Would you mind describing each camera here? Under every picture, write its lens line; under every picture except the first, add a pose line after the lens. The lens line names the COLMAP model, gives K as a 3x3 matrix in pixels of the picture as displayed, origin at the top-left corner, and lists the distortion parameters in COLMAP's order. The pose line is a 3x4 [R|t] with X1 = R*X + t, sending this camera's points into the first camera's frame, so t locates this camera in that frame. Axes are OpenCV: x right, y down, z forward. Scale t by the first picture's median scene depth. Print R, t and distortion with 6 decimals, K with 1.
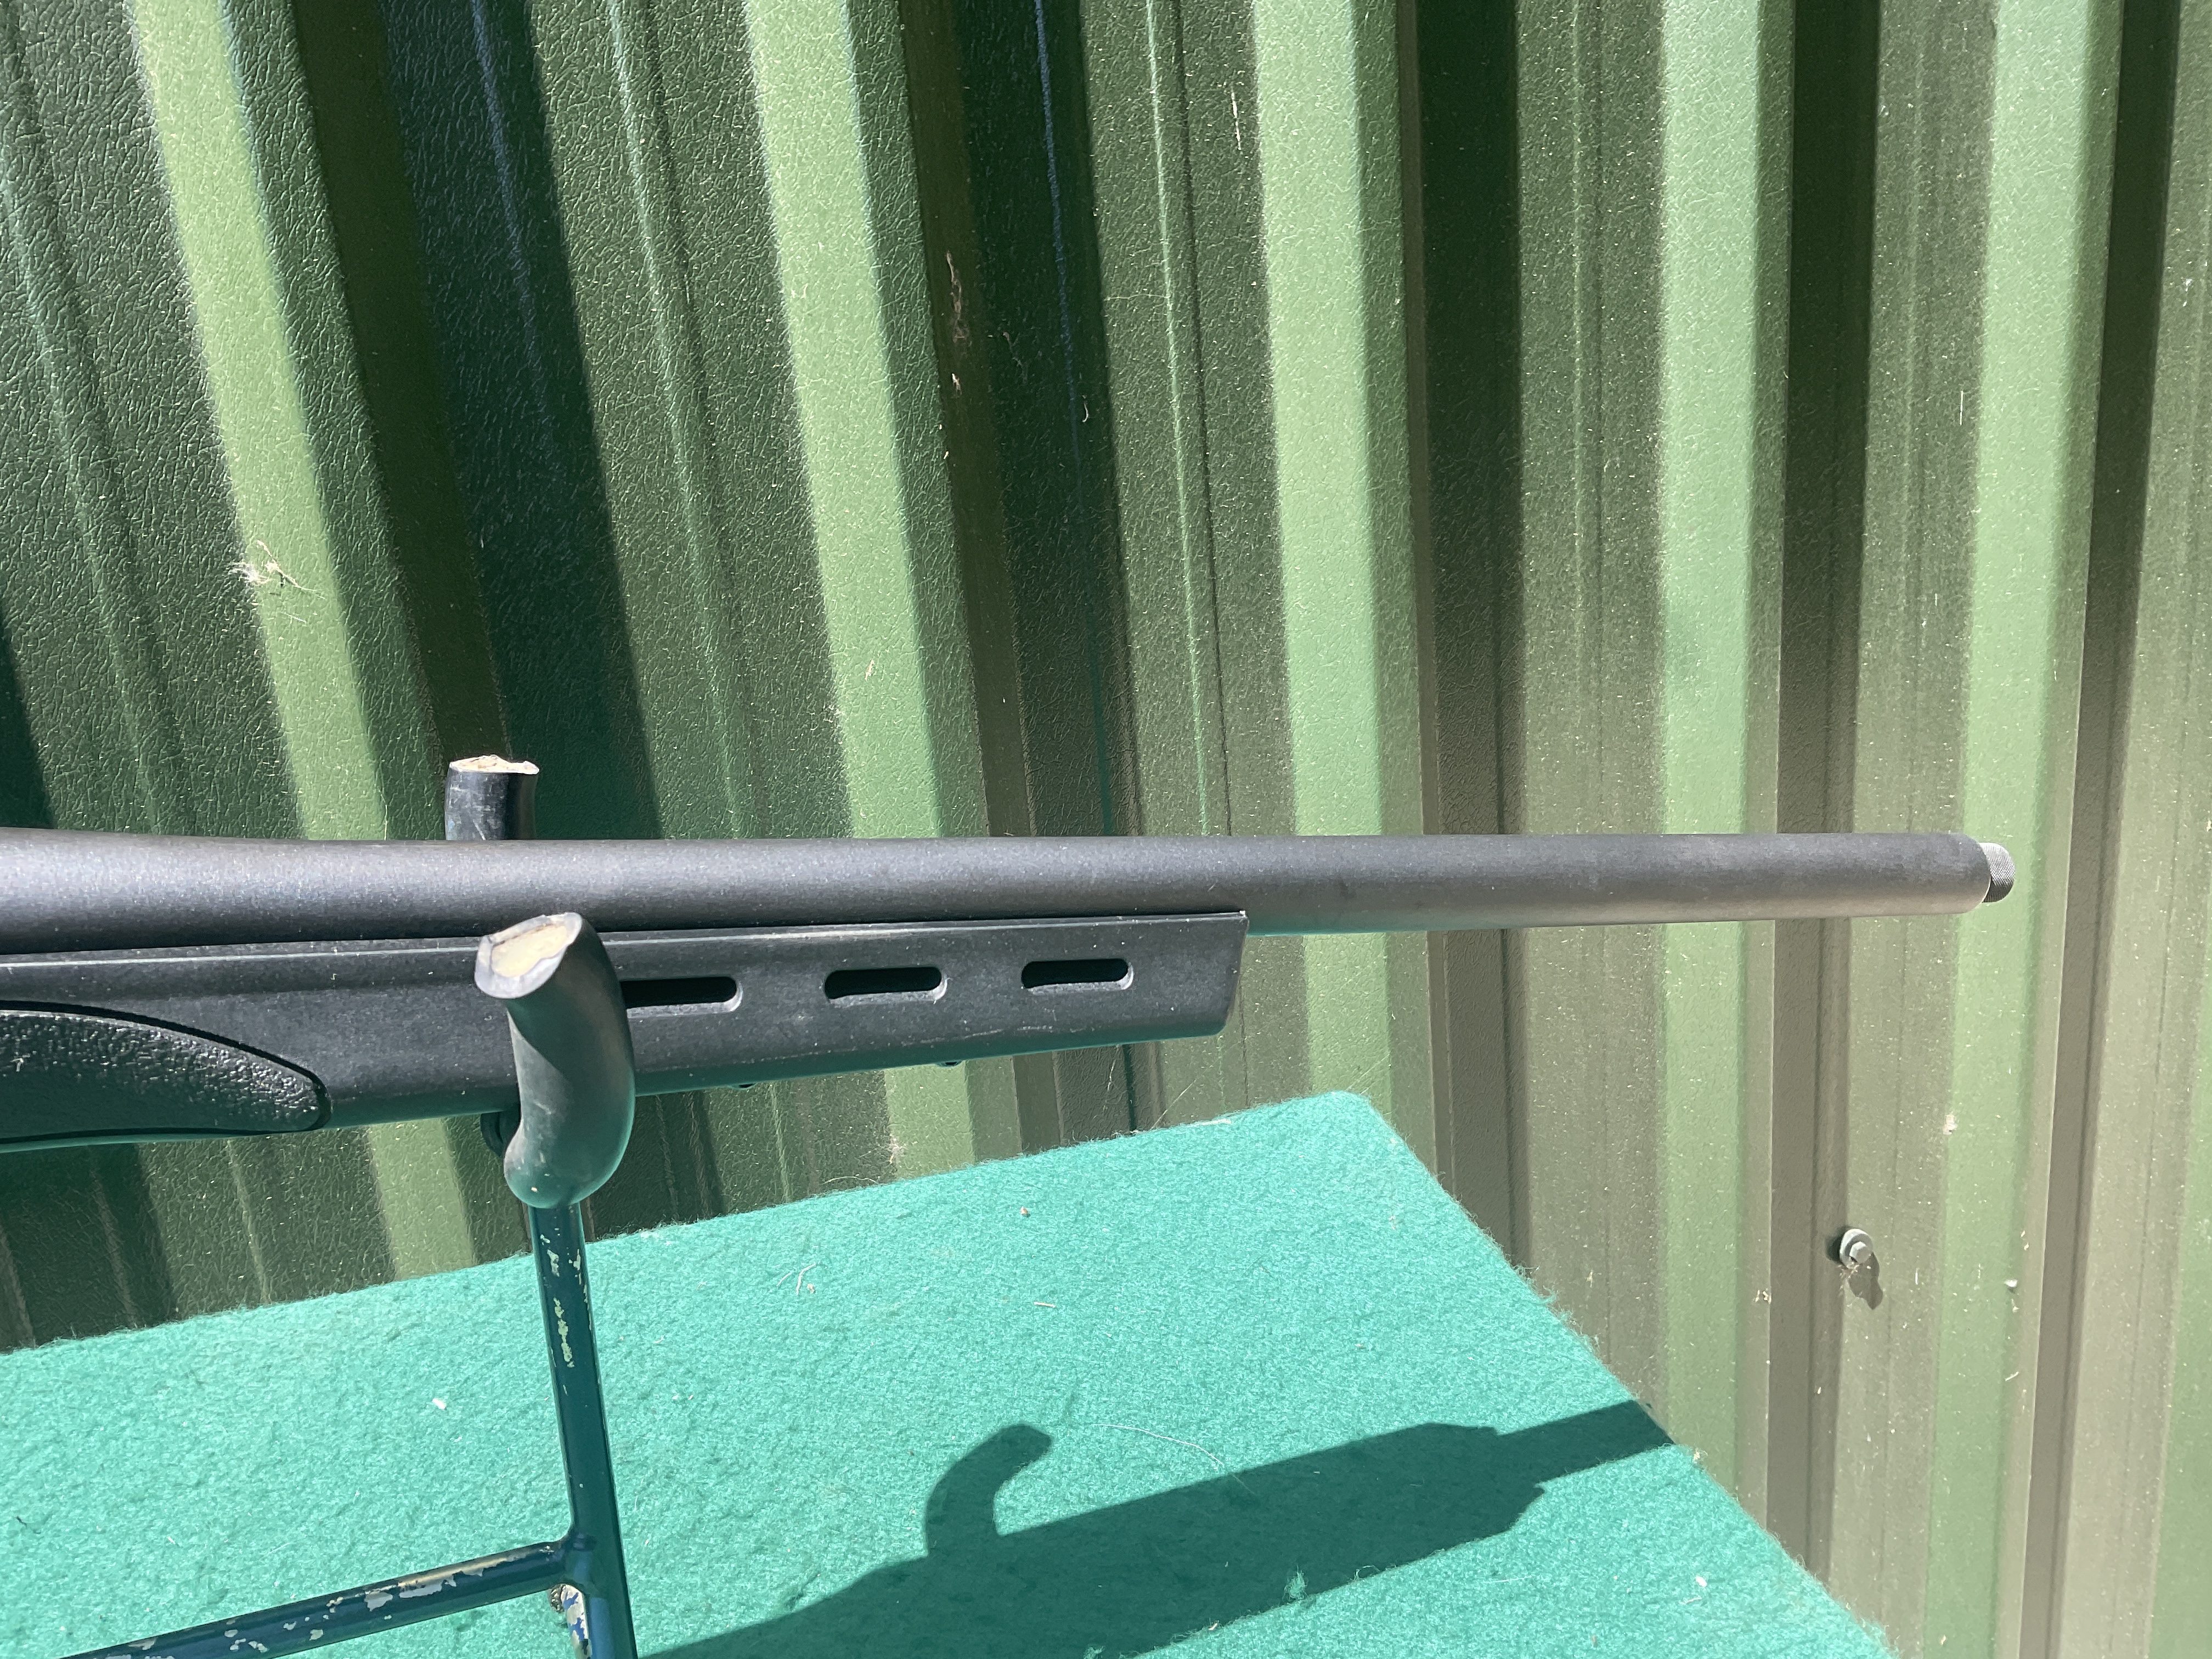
lens RADIAL K [[1874.3, 0, 1106.0], [0, 1874.3, 829.5], [0, 0, 1]] dist [0.114026, -0.235036]
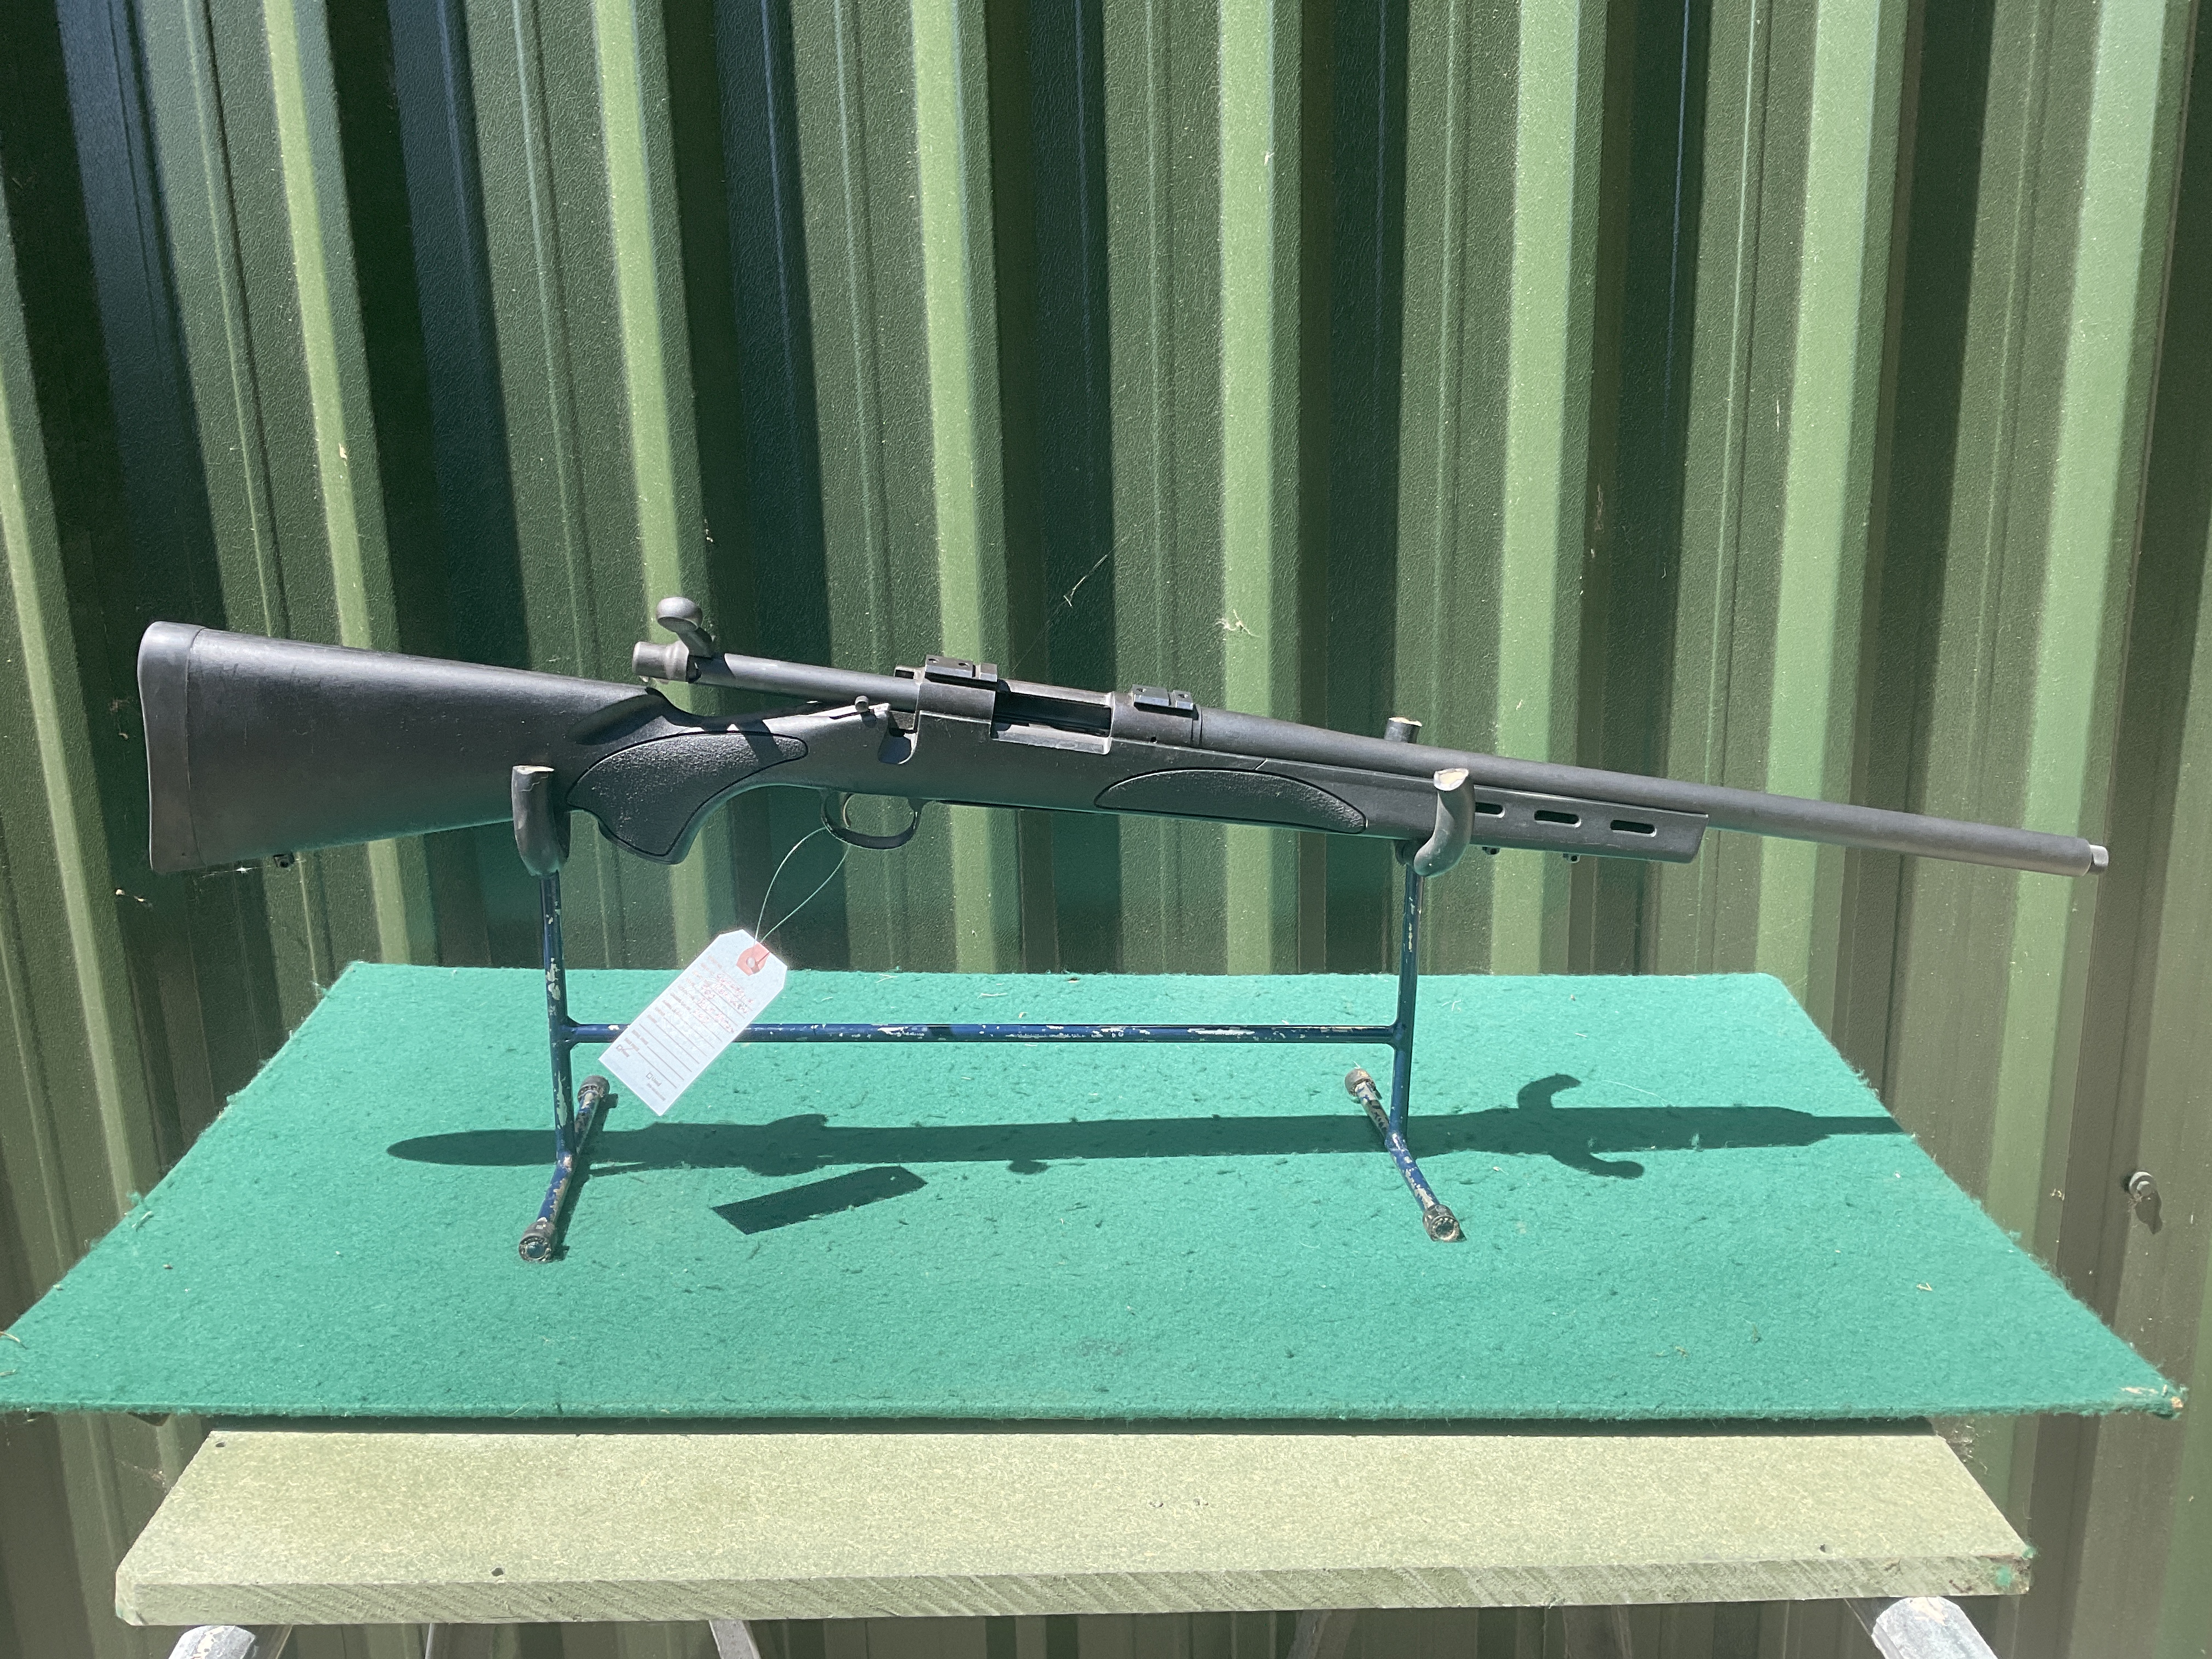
lens RADIAL K [[1874.3, 0, 1106.0], [0, 1874.3, 829.5], [0, 0, 1]] dist [0.114026, -0.235036]
pose [[0.955689, 0.128406, -0.264897, -0.010757], [-0.134874, 0.990843, -0.006294, 0.103573], [0.261663, 0.041743, 0.964256, -0.881807]]
